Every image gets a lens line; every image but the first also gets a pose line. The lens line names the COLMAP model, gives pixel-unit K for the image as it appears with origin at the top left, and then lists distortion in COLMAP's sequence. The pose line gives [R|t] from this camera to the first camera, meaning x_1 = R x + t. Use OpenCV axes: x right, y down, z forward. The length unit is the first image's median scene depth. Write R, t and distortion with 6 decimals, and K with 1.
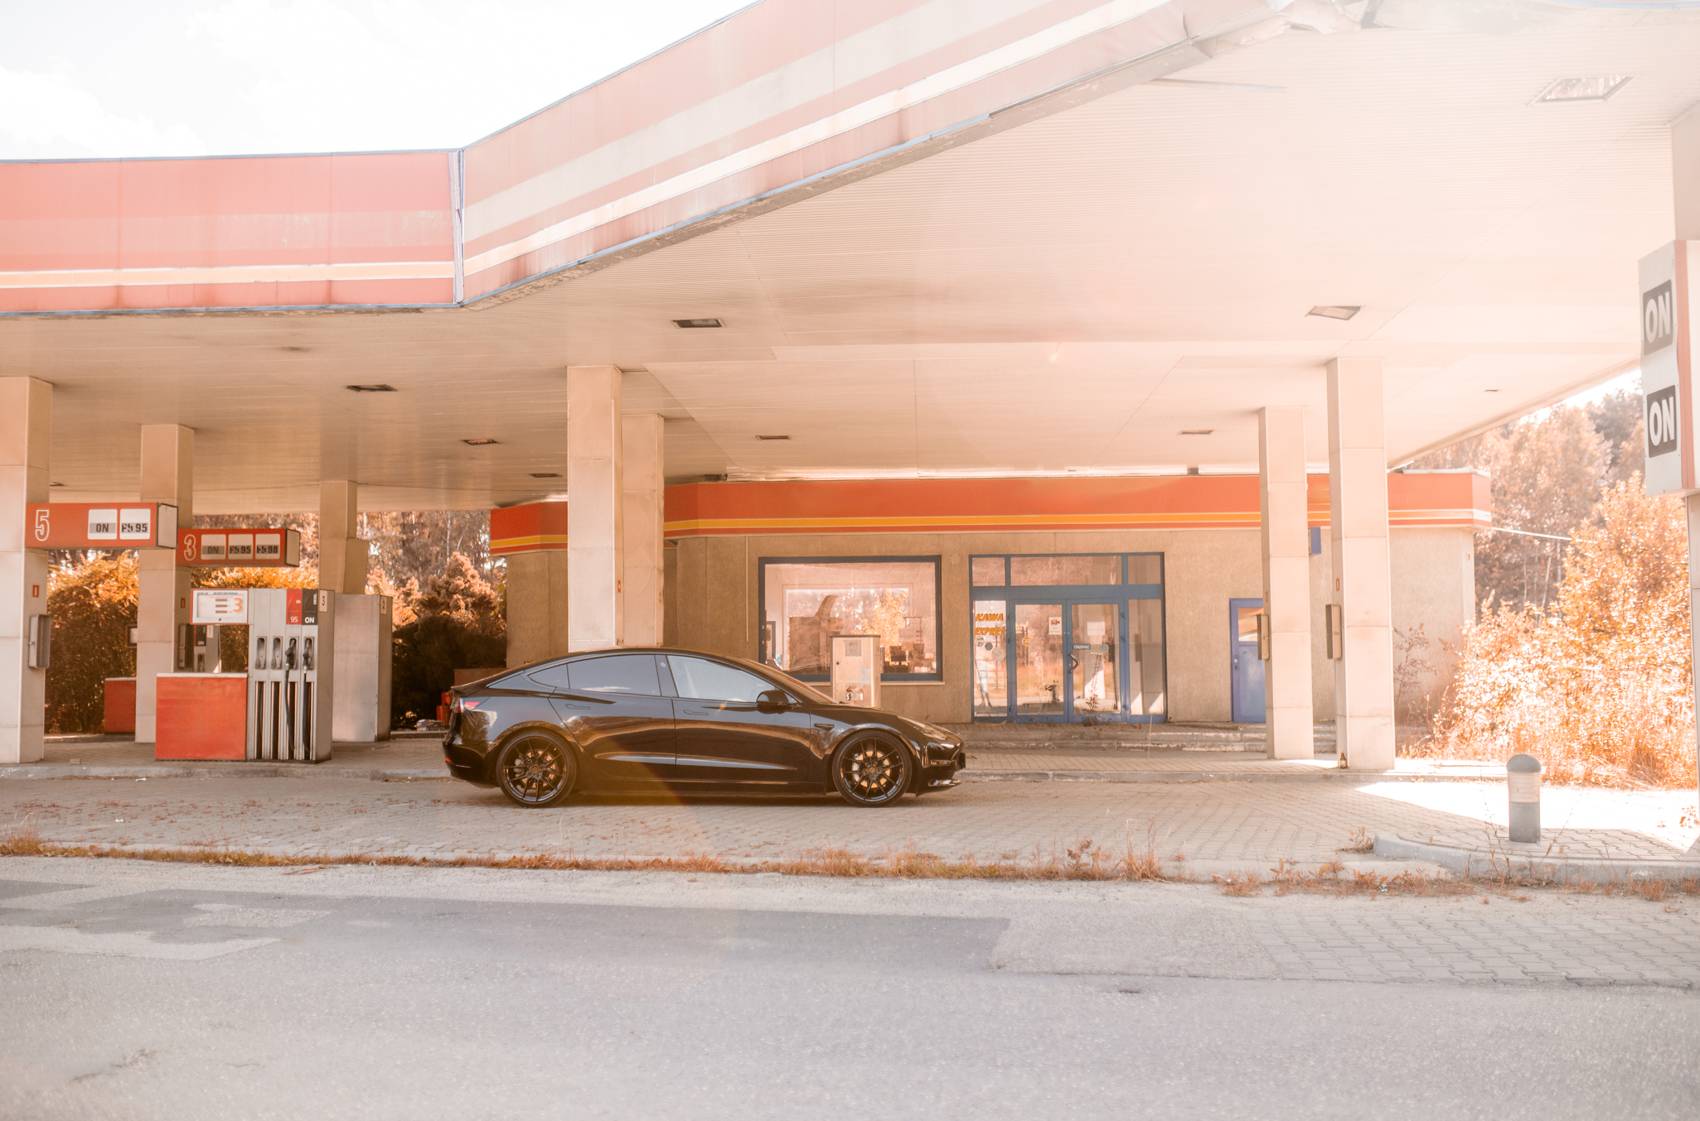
lens RADIAL K [[1636.1, 0, 847.7], [0, 1636.1, 555.4], [0, 0, 1]] dist [-0.041973, 0.000000]
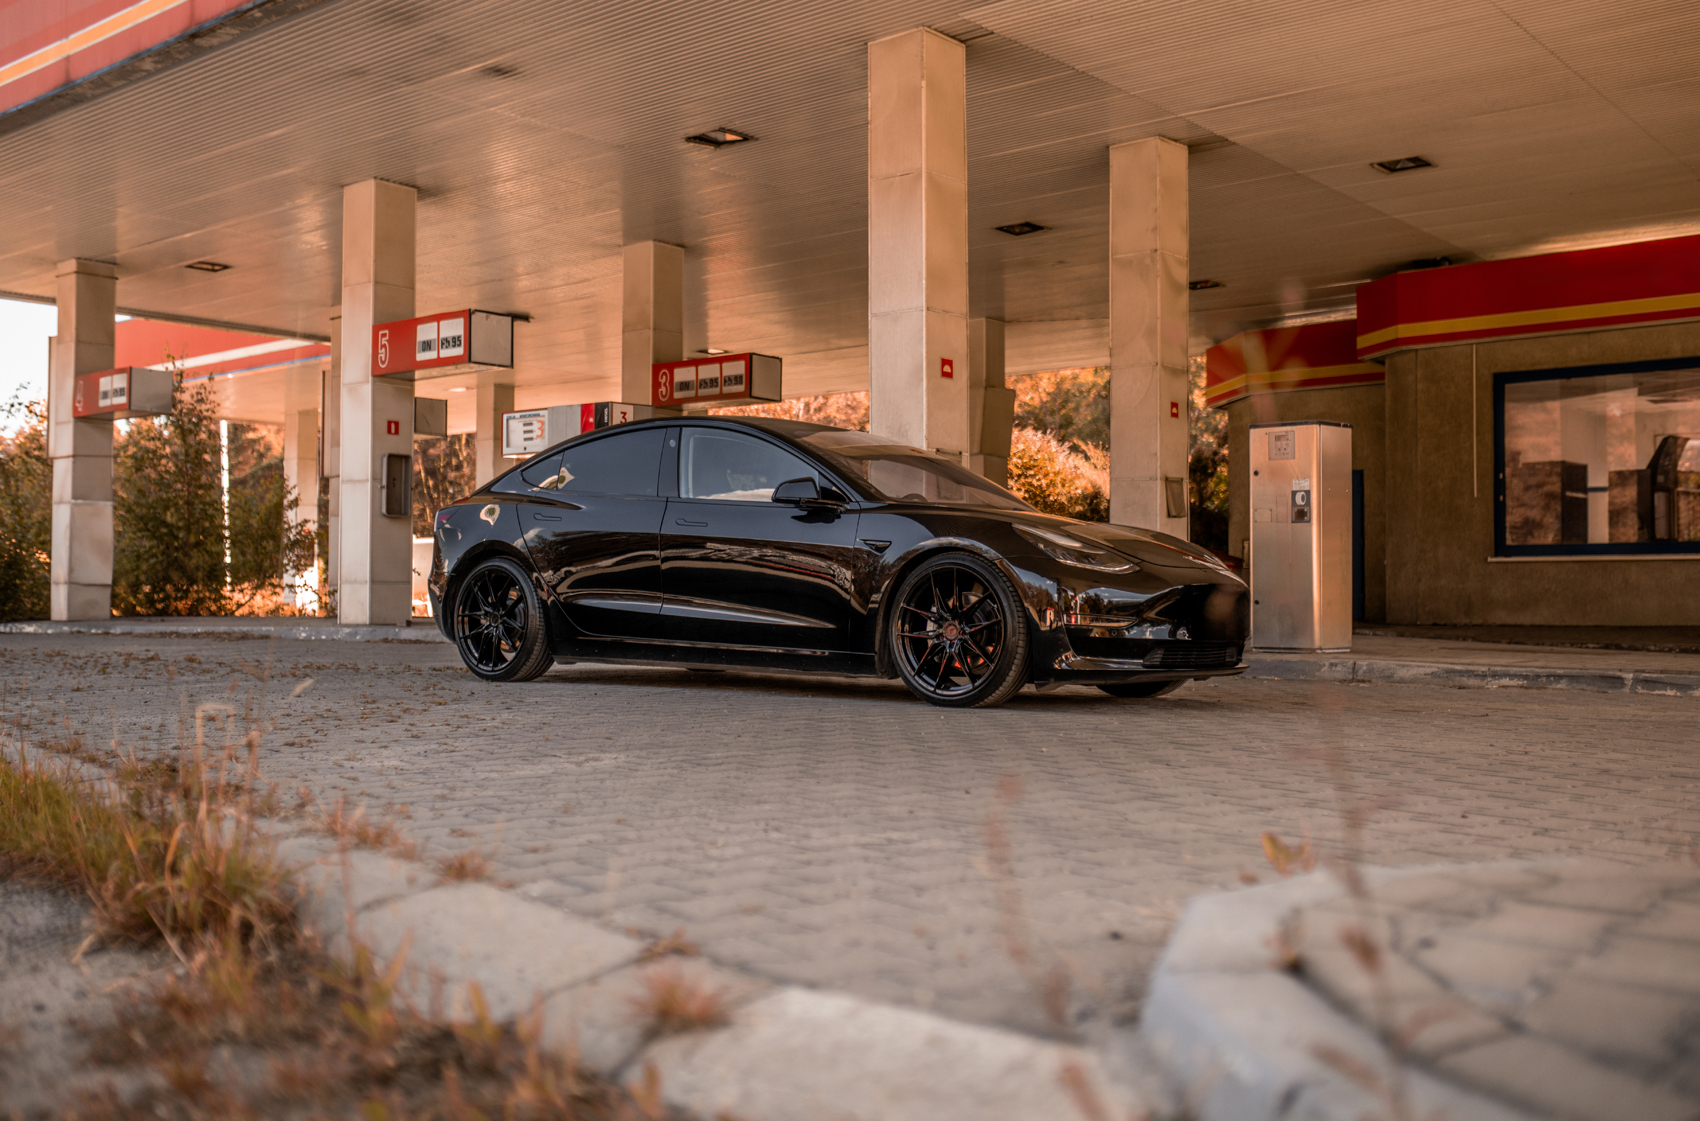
lens RADIAL K [[1636.1, 0, 852.3], [0, 1636.1, 560.1], [0, 0, 1]] dist [-0.041973, 0.000000]
pose [[0.793675, -0.004829, -0.608323, 0.224551], [0.033499, 0.998798, 0.035778, 0.070114], [0.607419, -0.048774, 0.792883, 0.456656]]
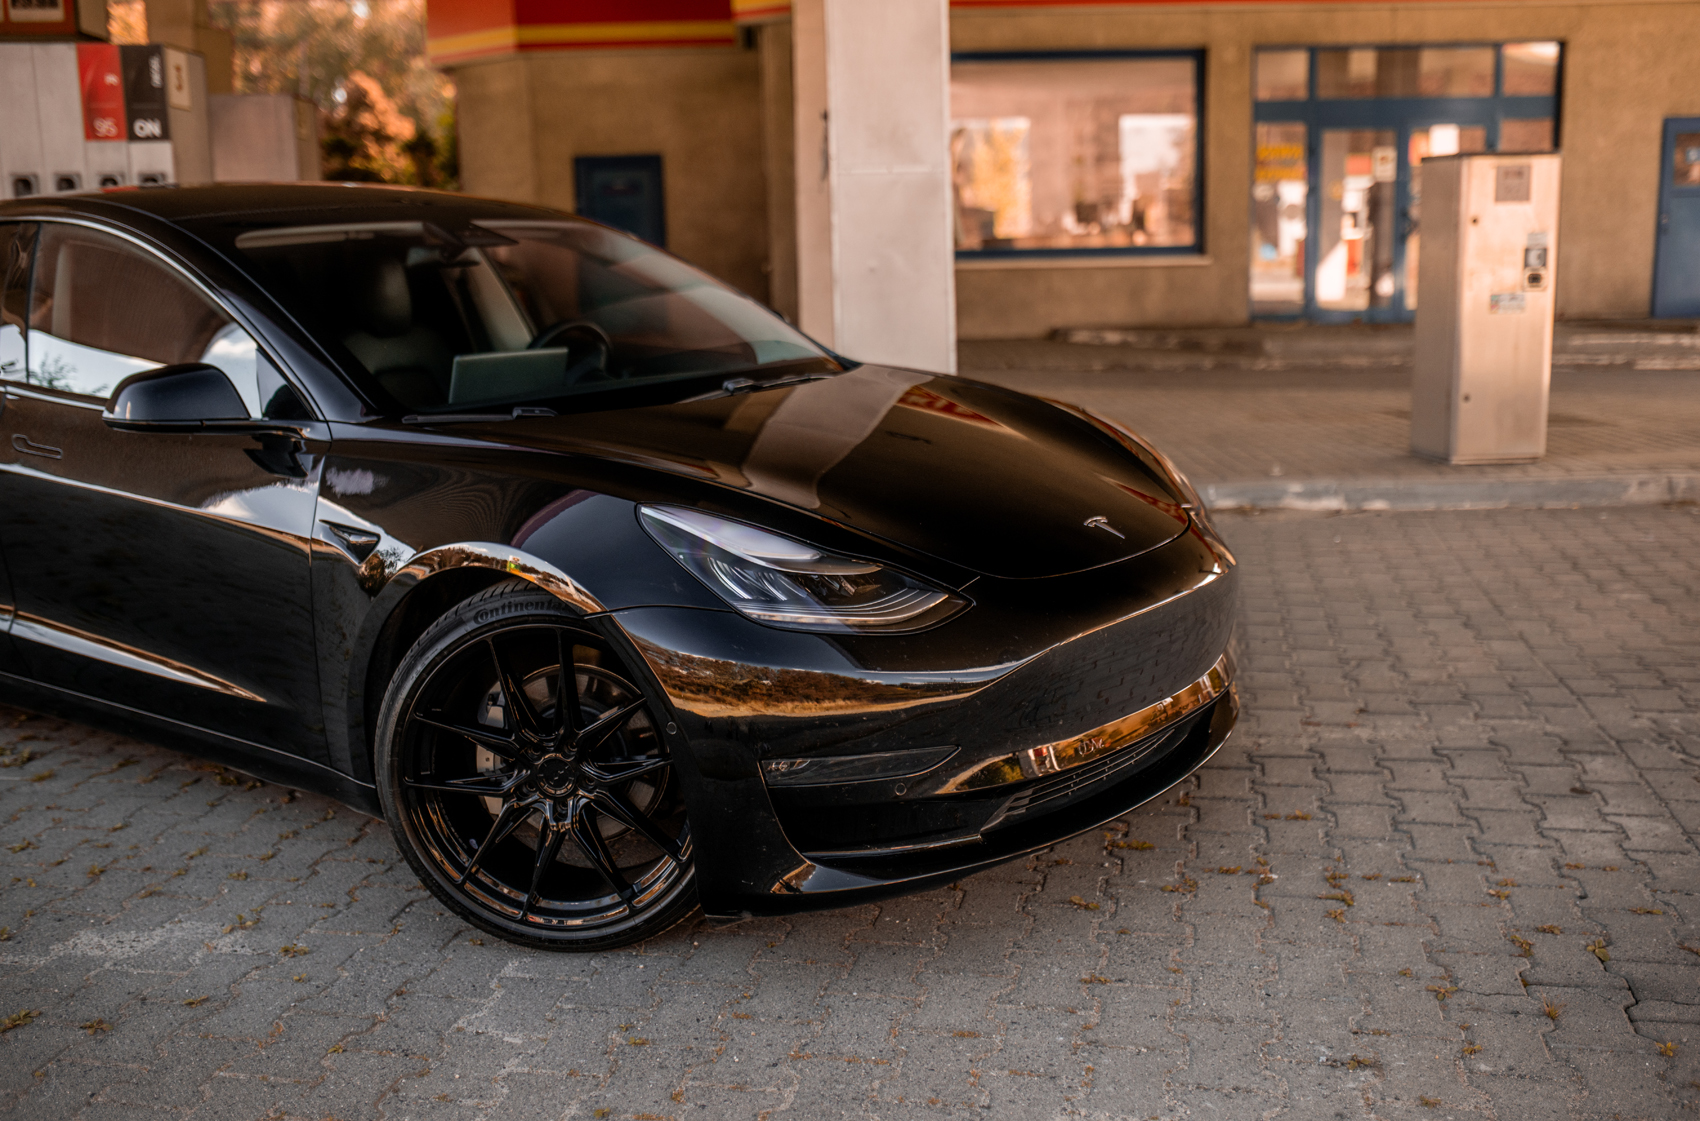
lens RADIAL K [[1636.1, 0, 833.0], [0, 1636.1, 563.5], [0, 0, 1]] dist [-0.041973, 0.000000]
pose [[0.996773, -0.033350, 0.073022, -0.198301], [0.013251, 0.965497, 0.260076, 0.039888], [-0.079176, -0.258269, 0.962823, 0.587226]]
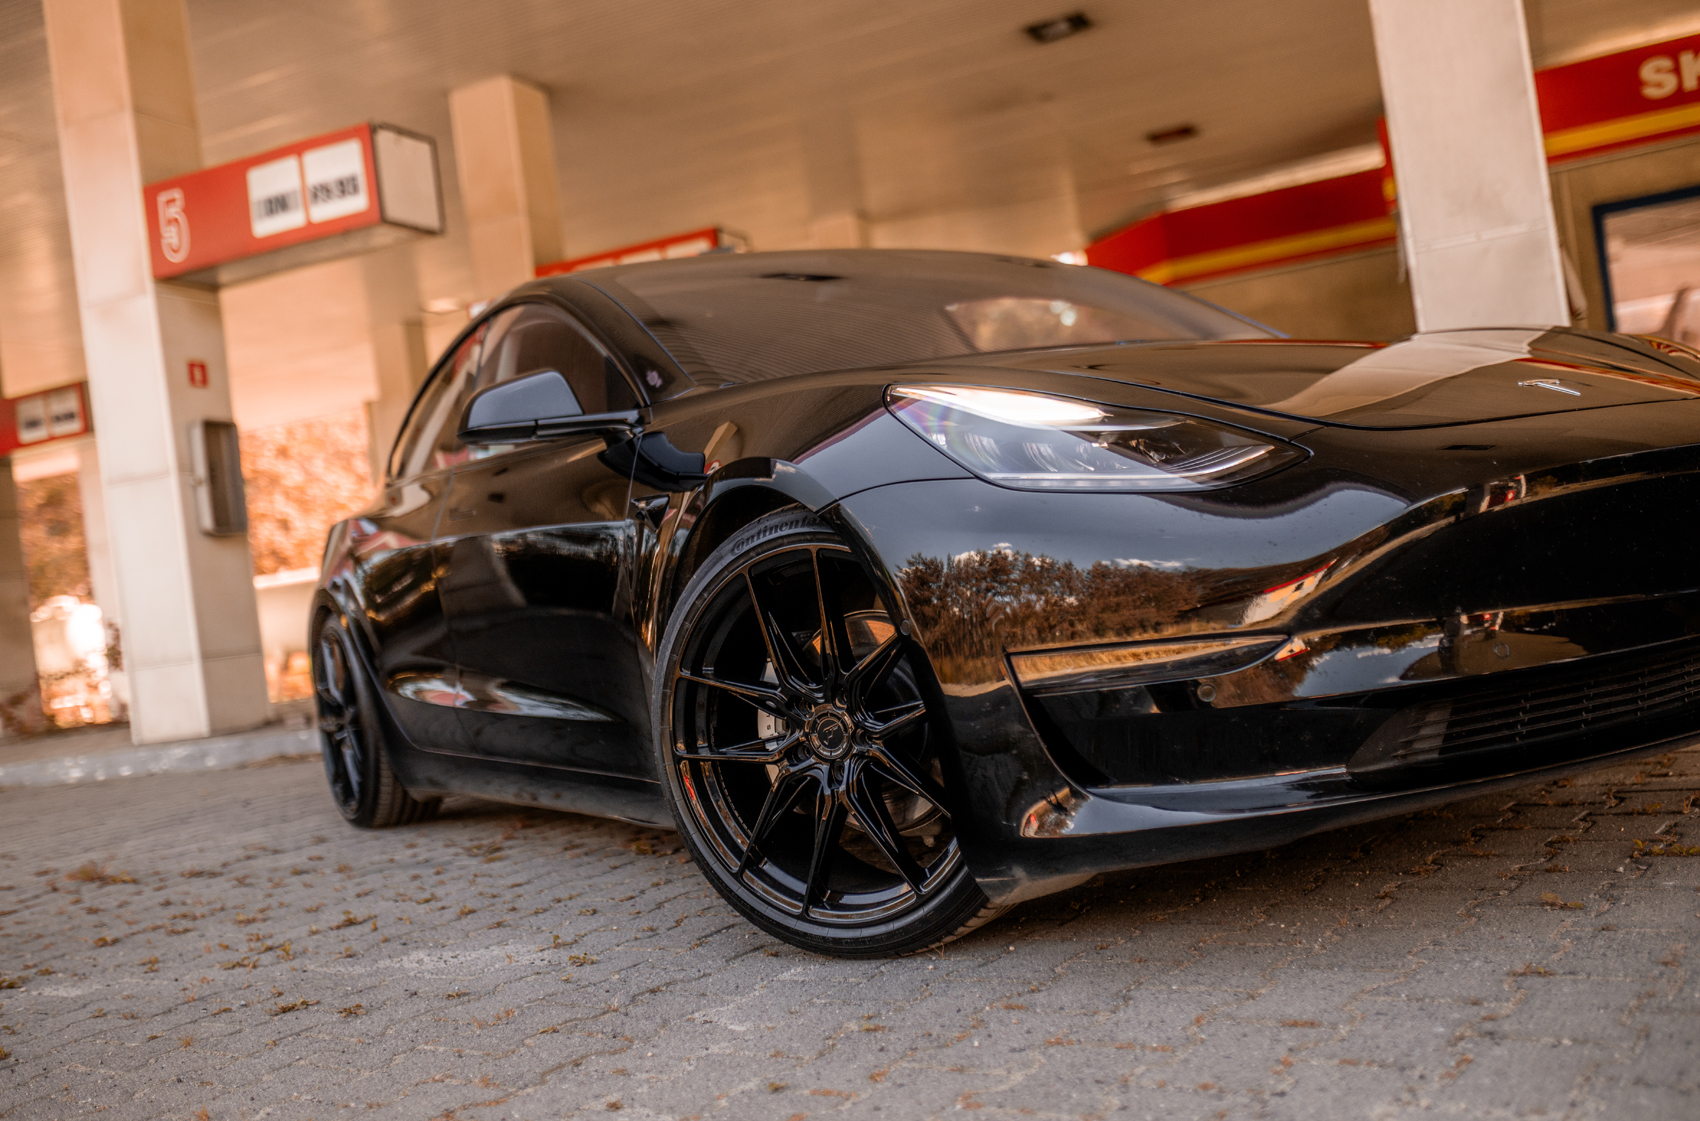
lens RADIAL K [[1636.1, 0, 841.8], [0, 1636.1, 568.8], [0, 0, 1]] dist [-0.041973, 0.000000]
pose [[0.927915, -0.121198, -0.352541, -0.165142], [0.150178, 0.987075, 0.055939, 0.080506], [0.341205, -0.104850, 0.934123, 0.615385]]
